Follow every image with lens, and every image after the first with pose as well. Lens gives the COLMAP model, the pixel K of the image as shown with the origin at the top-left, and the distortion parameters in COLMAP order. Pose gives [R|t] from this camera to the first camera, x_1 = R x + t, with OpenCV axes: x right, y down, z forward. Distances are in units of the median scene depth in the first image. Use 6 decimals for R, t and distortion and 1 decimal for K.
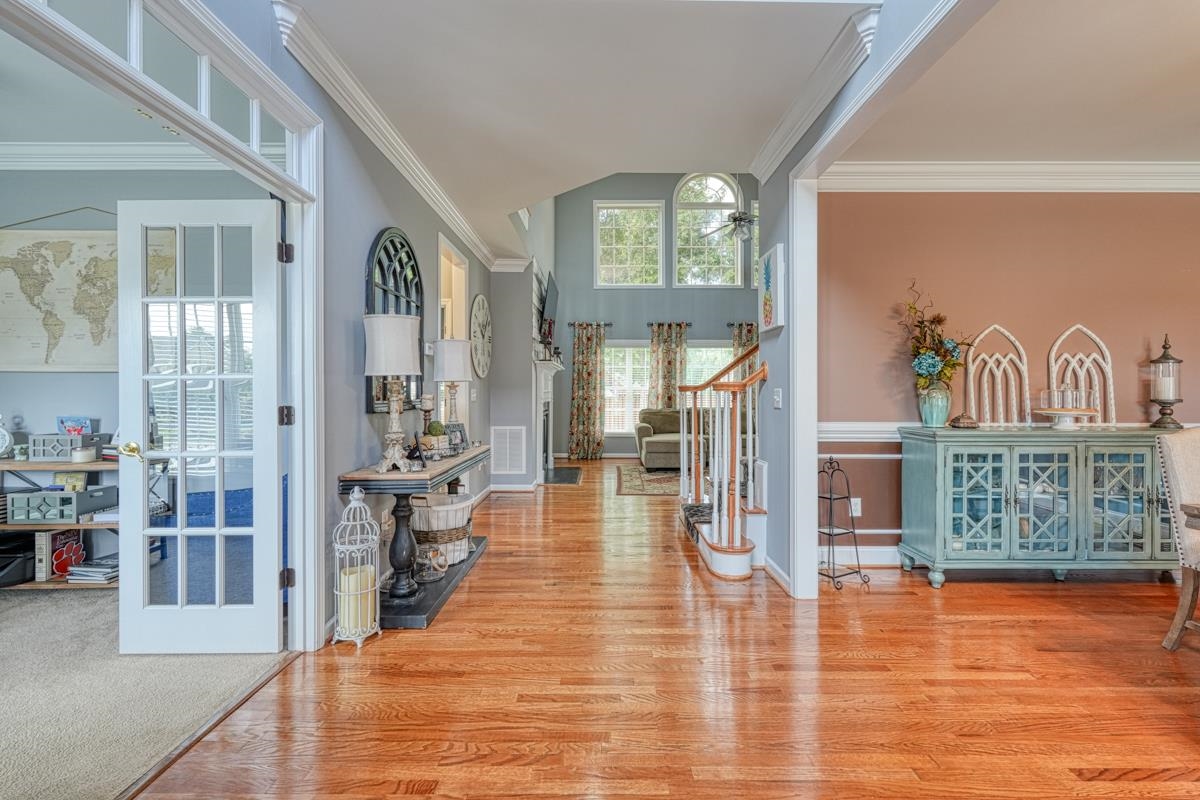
lens RADIAL K [[526.5, 0, 601.9], [0, 526.5, 398.2], [0, 0, 1]] dist [0.002982, 0.000400]
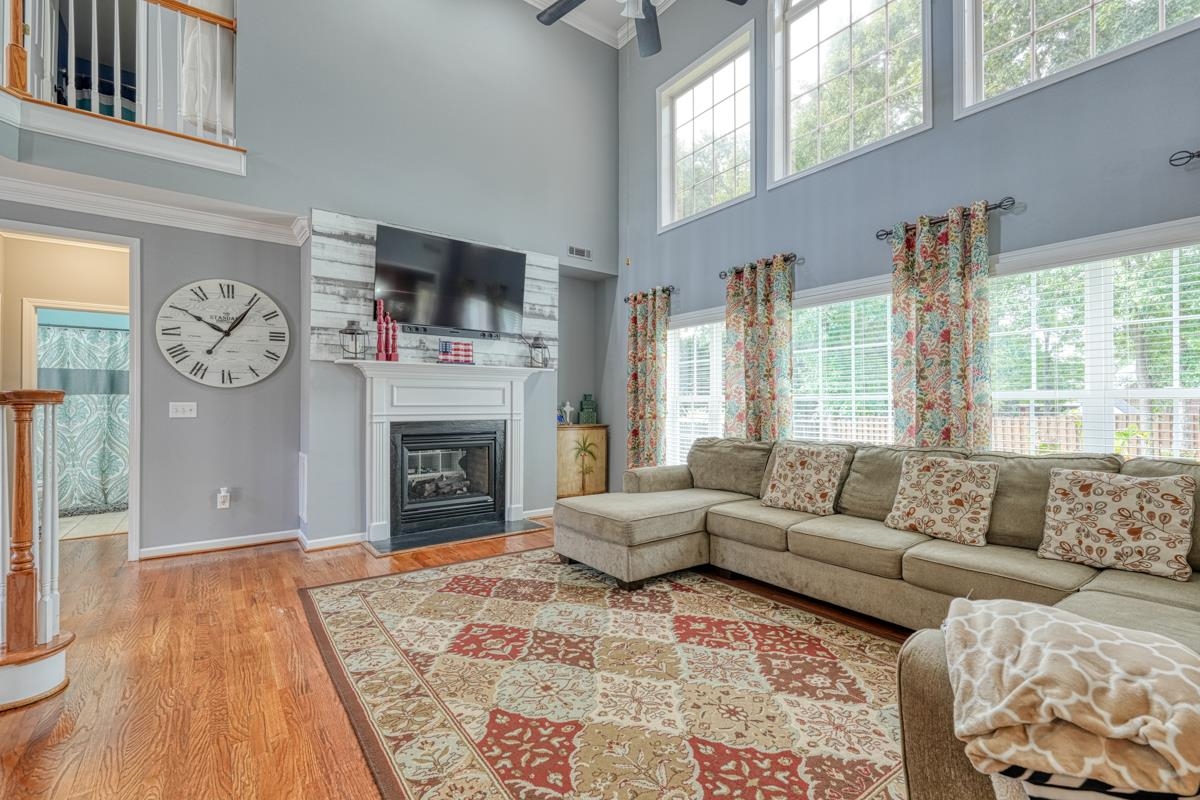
lens RADIAL K [[526.5, 0, 601.9], [0, 526.5, 398.2], [0, 0, 1]] dist [0.002982, 0.000400]
pose [[0.594349, -0.010832, -0.804134, 0.723465], [-0.008545, 0.999768, -0.019784, -0.013096], [0.804162, 0.018630, 0.594119, 0.994710]]
